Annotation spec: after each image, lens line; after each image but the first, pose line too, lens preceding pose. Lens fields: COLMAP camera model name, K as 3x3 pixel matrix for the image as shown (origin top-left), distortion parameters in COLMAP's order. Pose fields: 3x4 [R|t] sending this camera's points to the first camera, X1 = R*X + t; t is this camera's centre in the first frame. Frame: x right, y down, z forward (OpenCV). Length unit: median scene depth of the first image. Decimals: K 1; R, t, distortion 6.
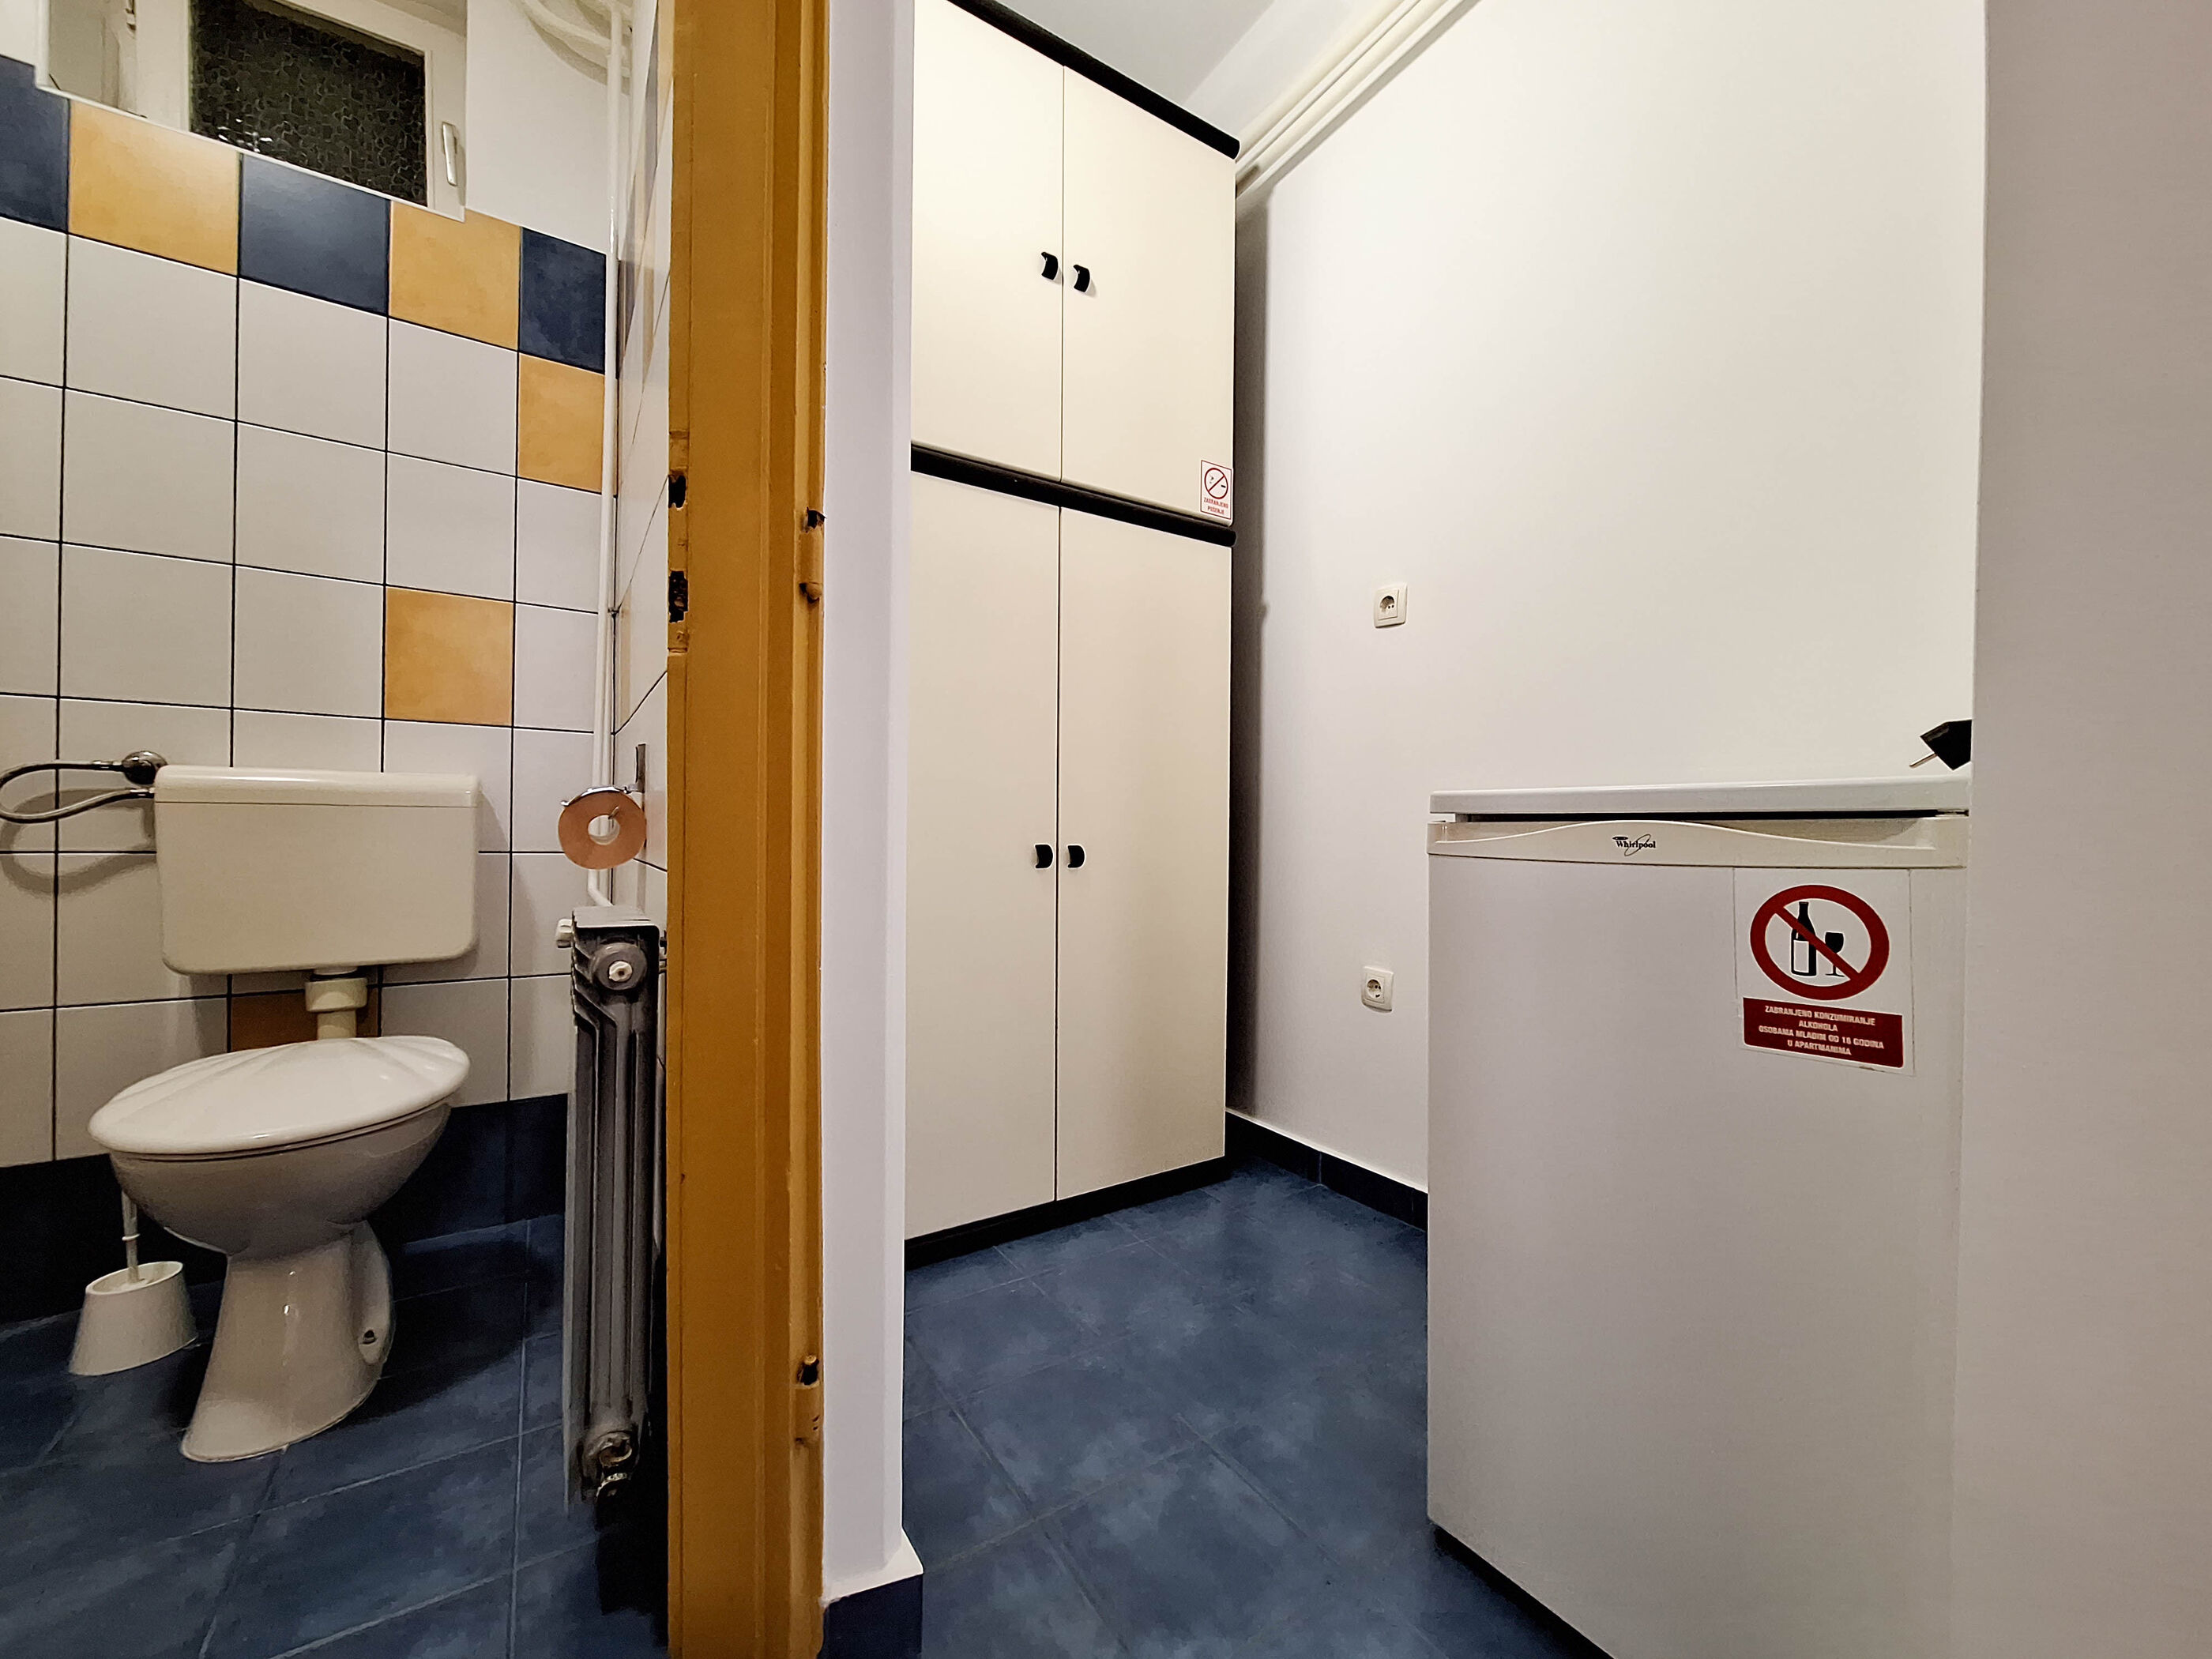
lens RADIAL K [[883.1, 0, 1109.5], [0, 883.1, 835.6], [0, 0, 1]] dist [-0.003780, -0.000609]
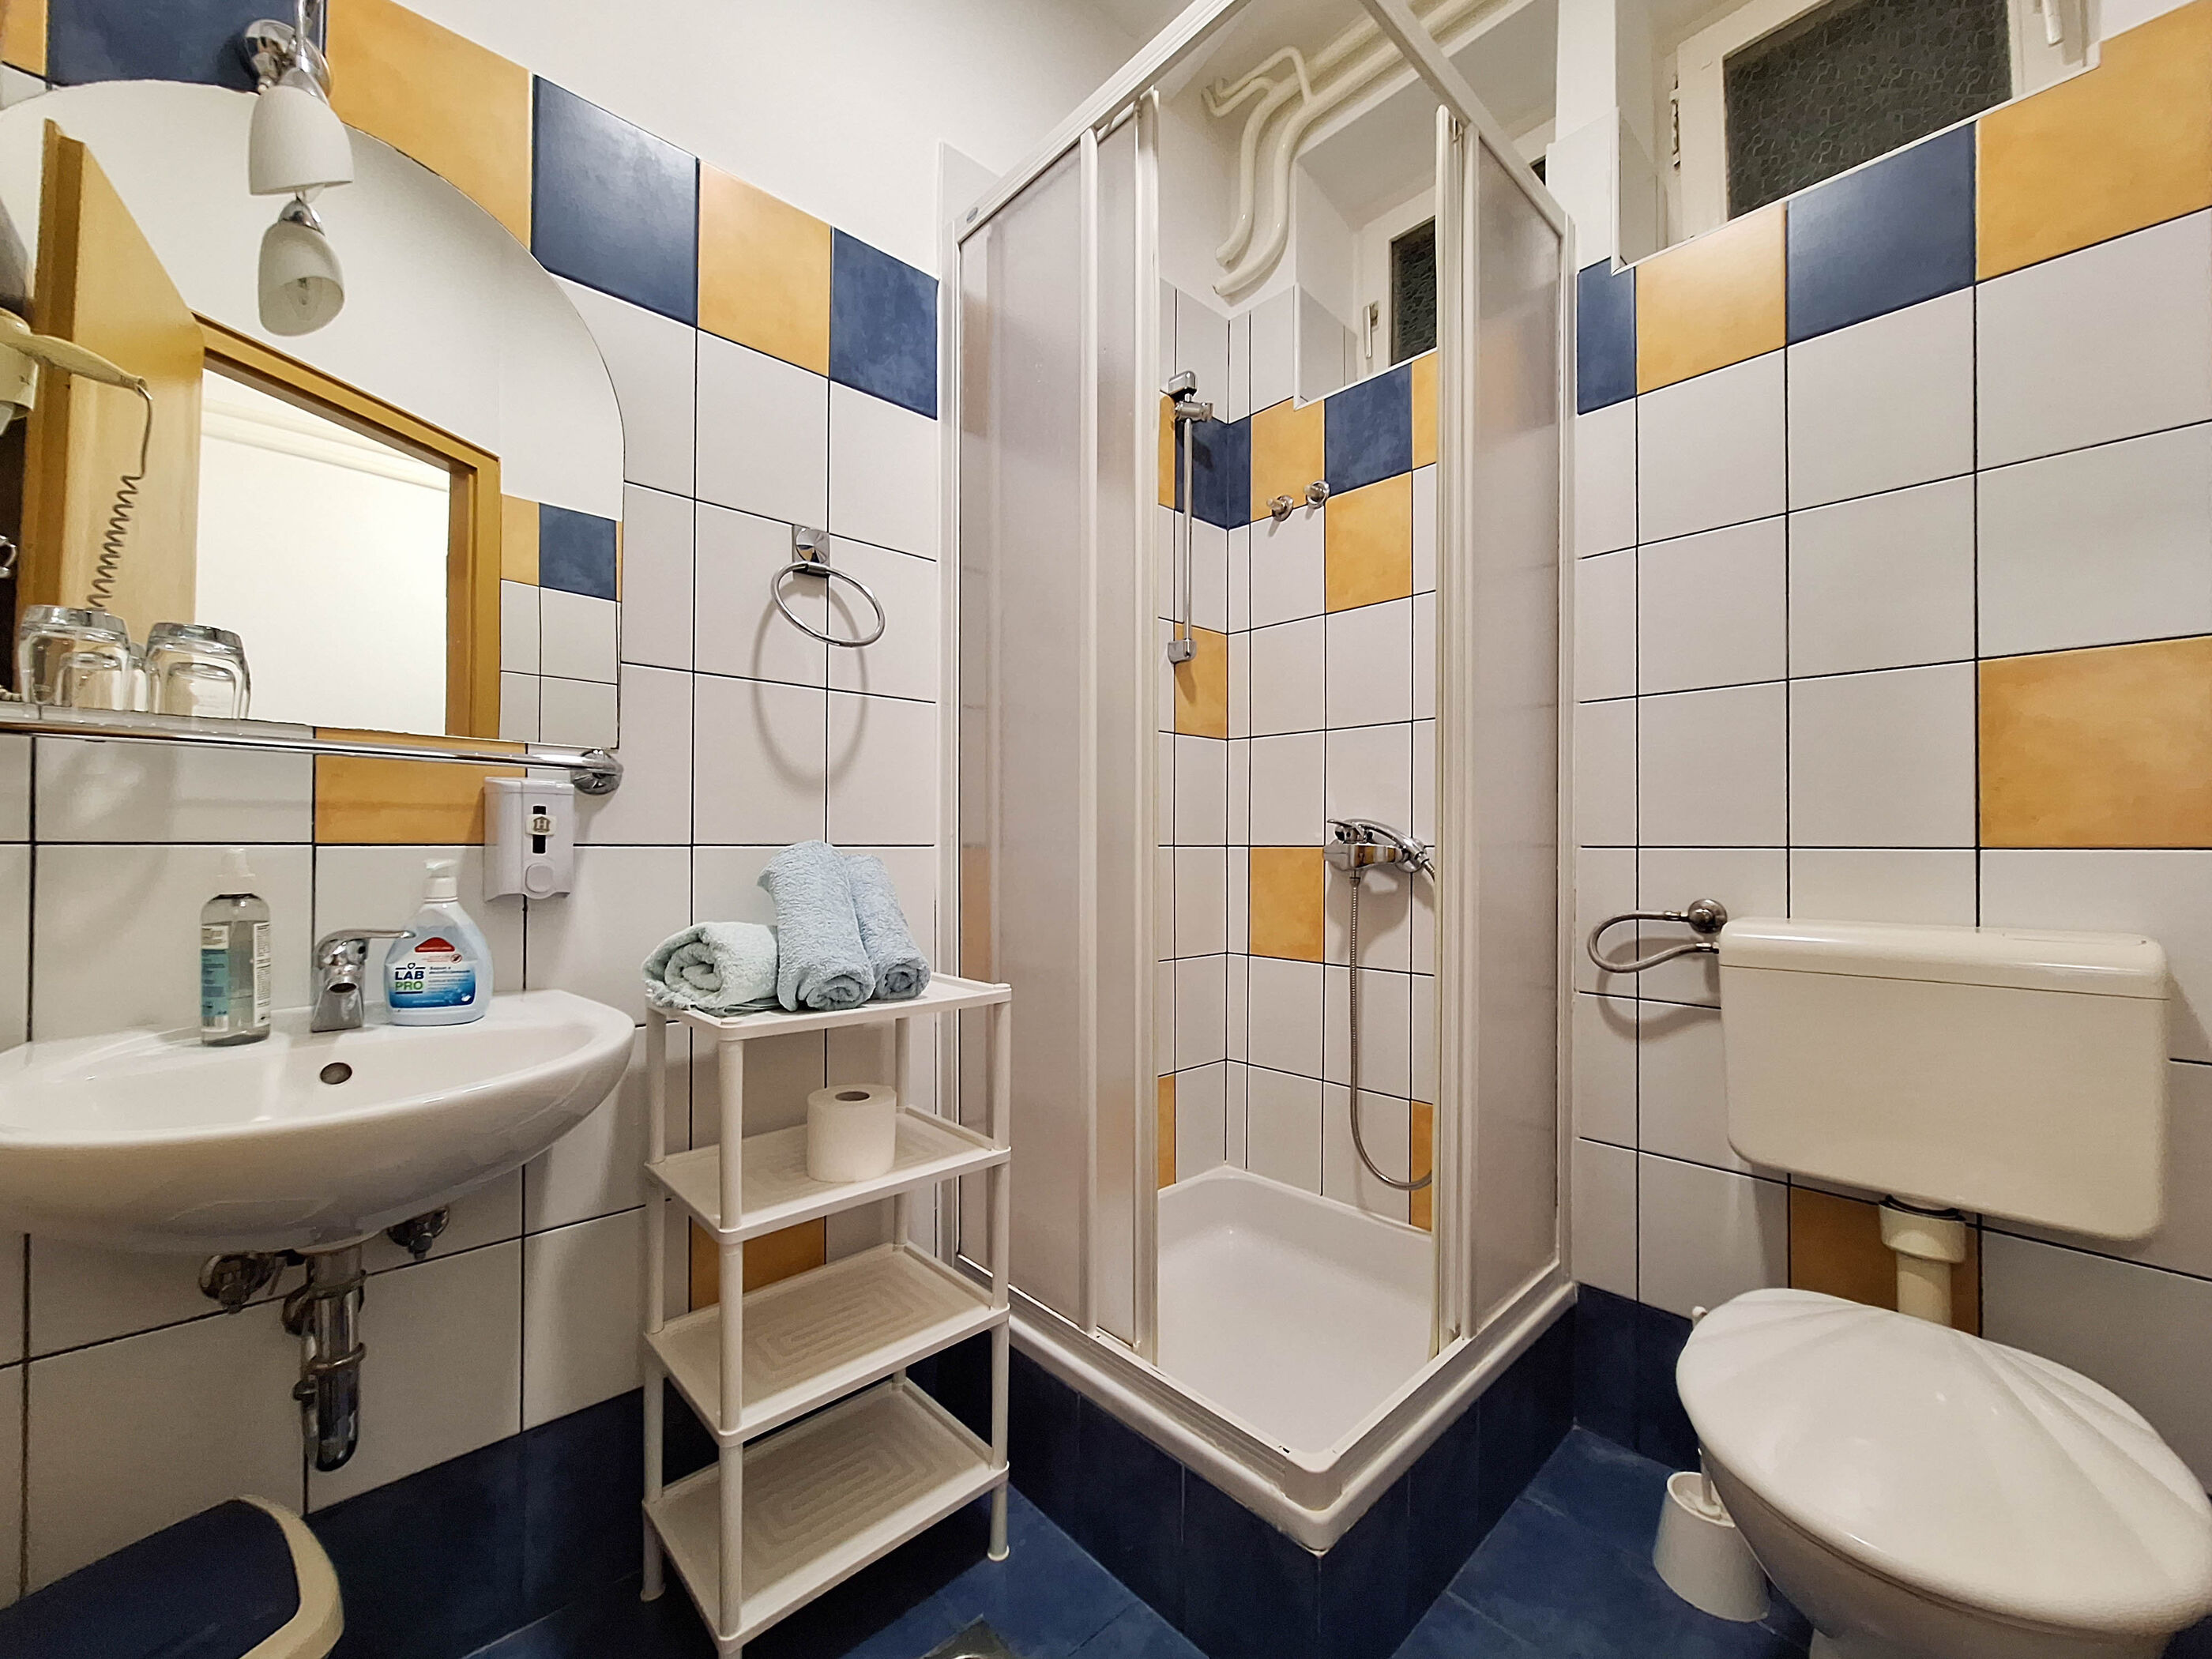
lens RADIAL K [[874.1, 0, 1102.1], [0, 874.1, 842.1], [0, 0, 1]] dist [-0.000197, -0.010925]
pose [[0.143897, -0.017060, -0.989446, -0.272491], [-0.000829, 0.999849, -0.017360, -0.143200], [0.989592, 0.003318, 0.143861, 0.228274]]
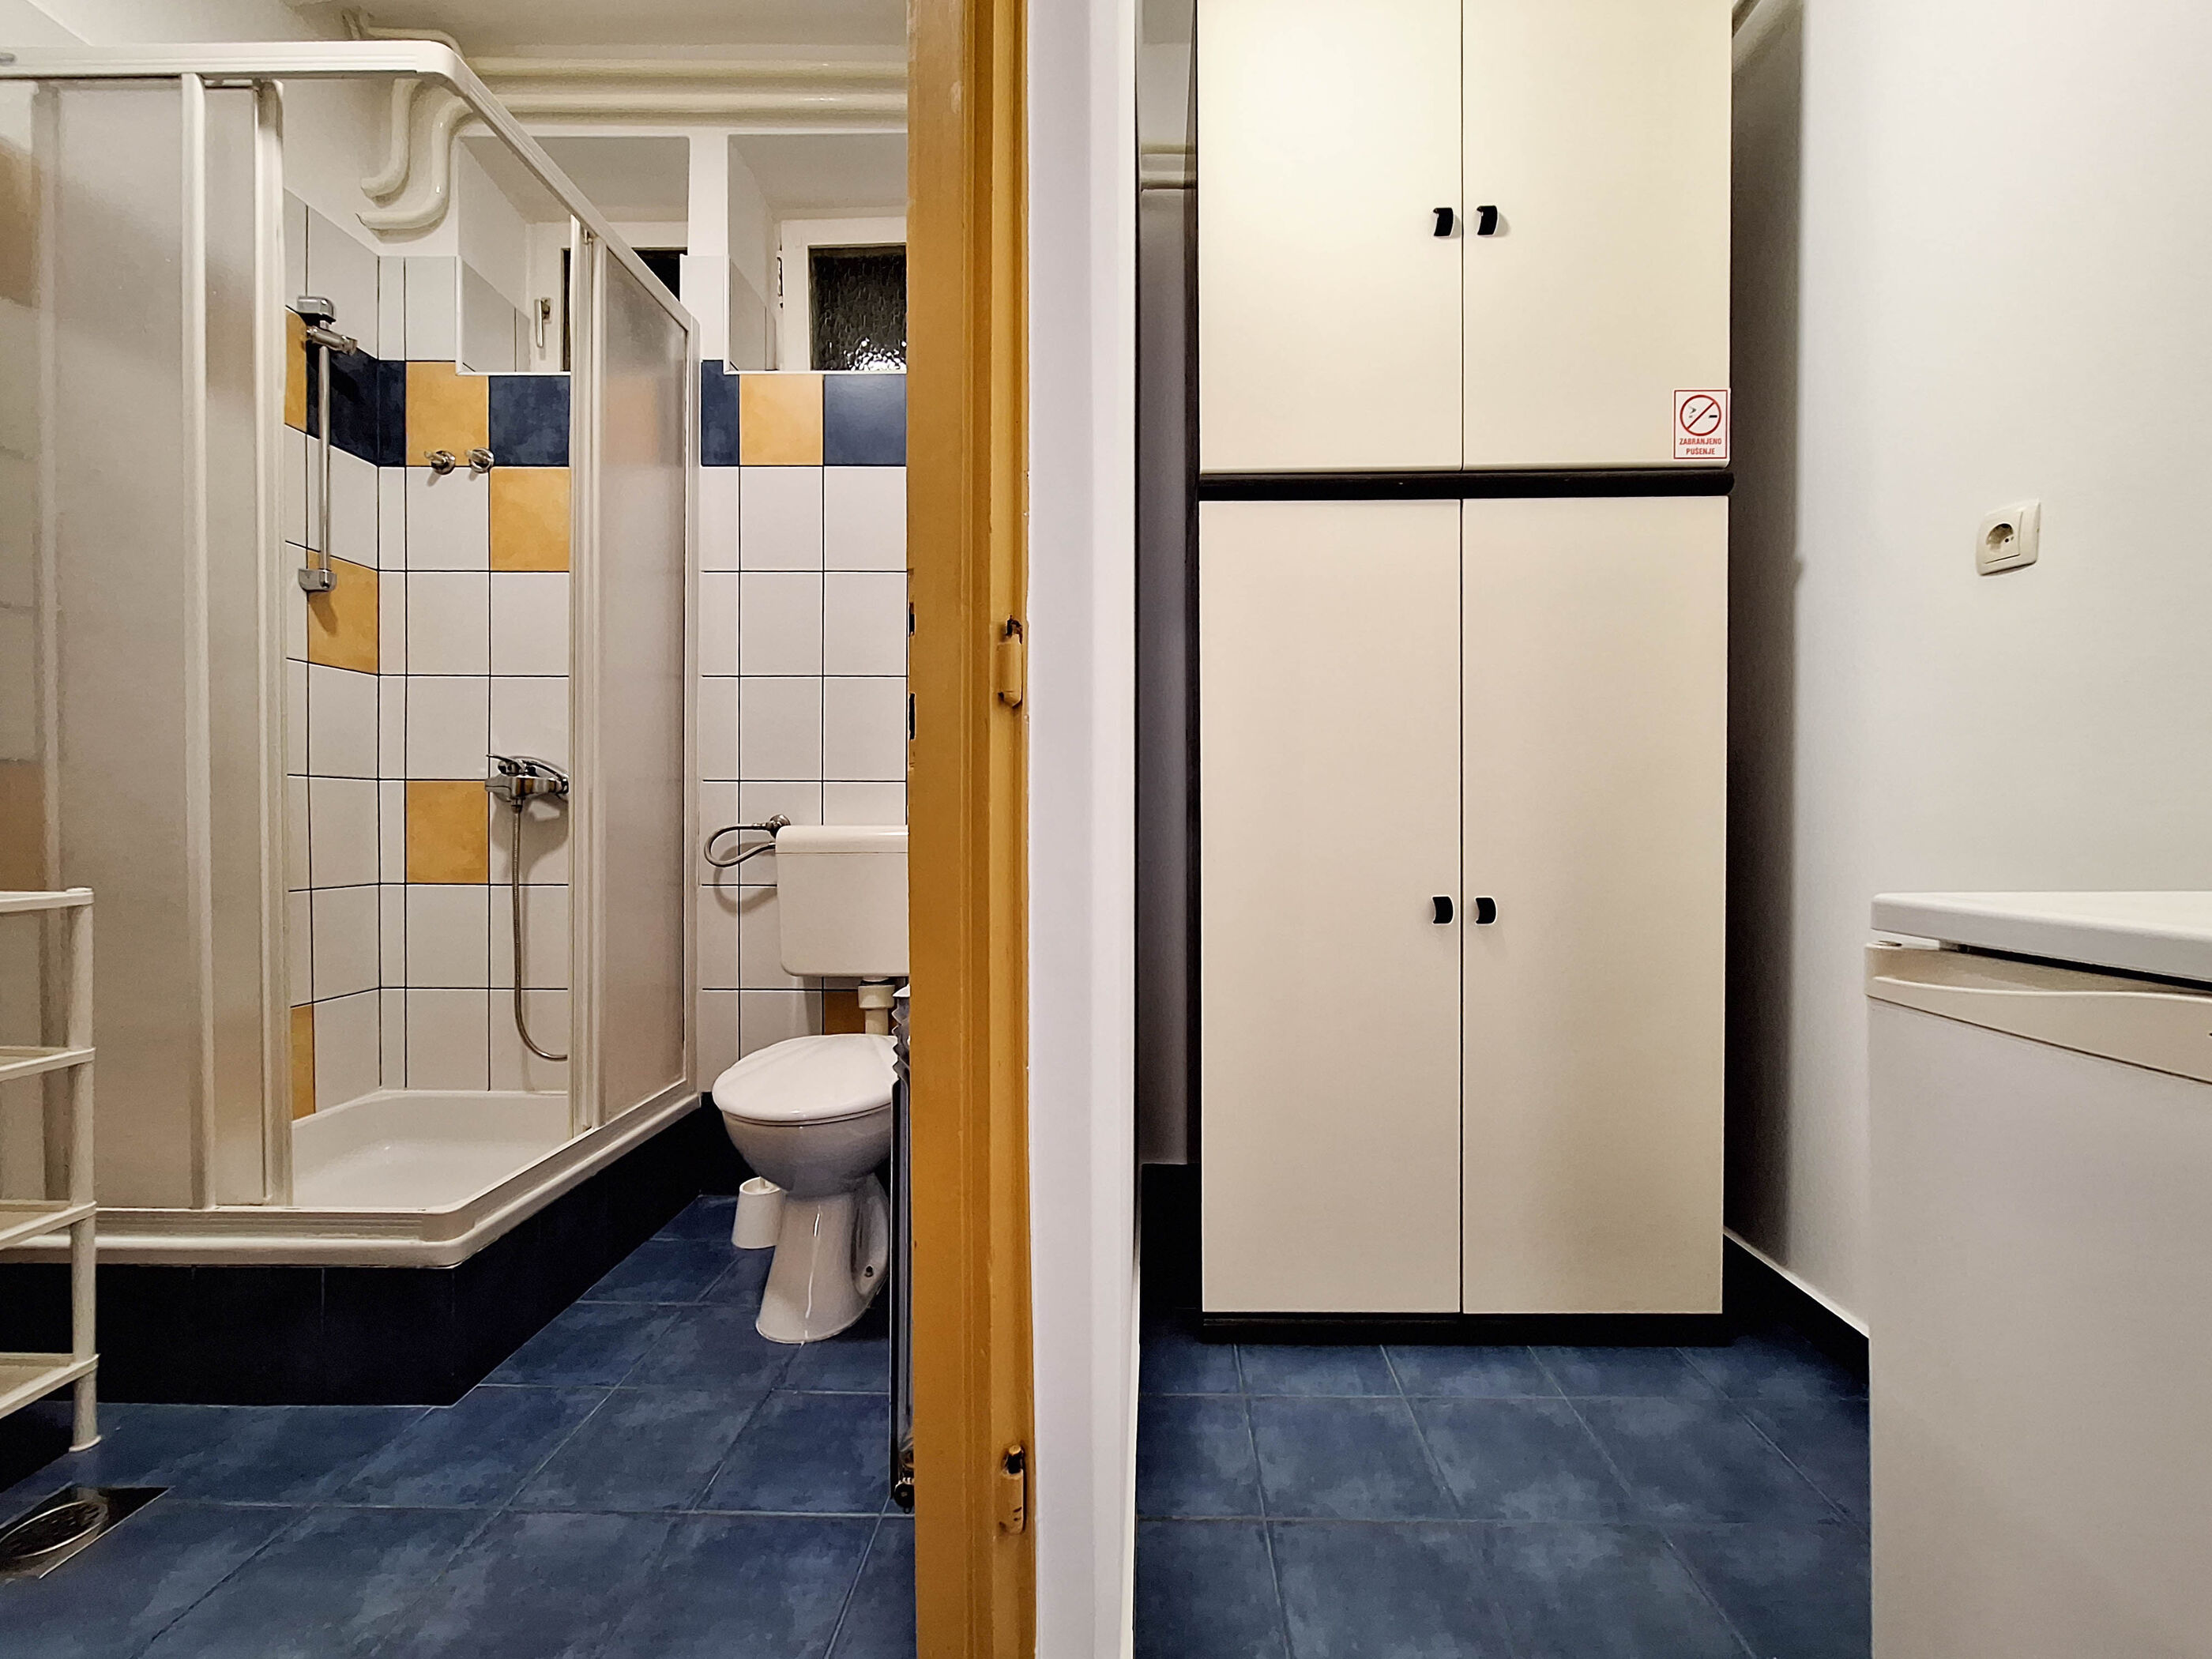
lens RADIAL K [[897.1, 0, 1126.7], [0, 897.1, 830.6], [0, 0, 1]] dist [-0.005163, 0.000510]
pose [[0.820839, -0.006391, -0.571123, 0.203807], [0.009756, 0.999948, 0.002831, -0.071003], [0.571076, -0.007896, 0.820859, 0.126191]]
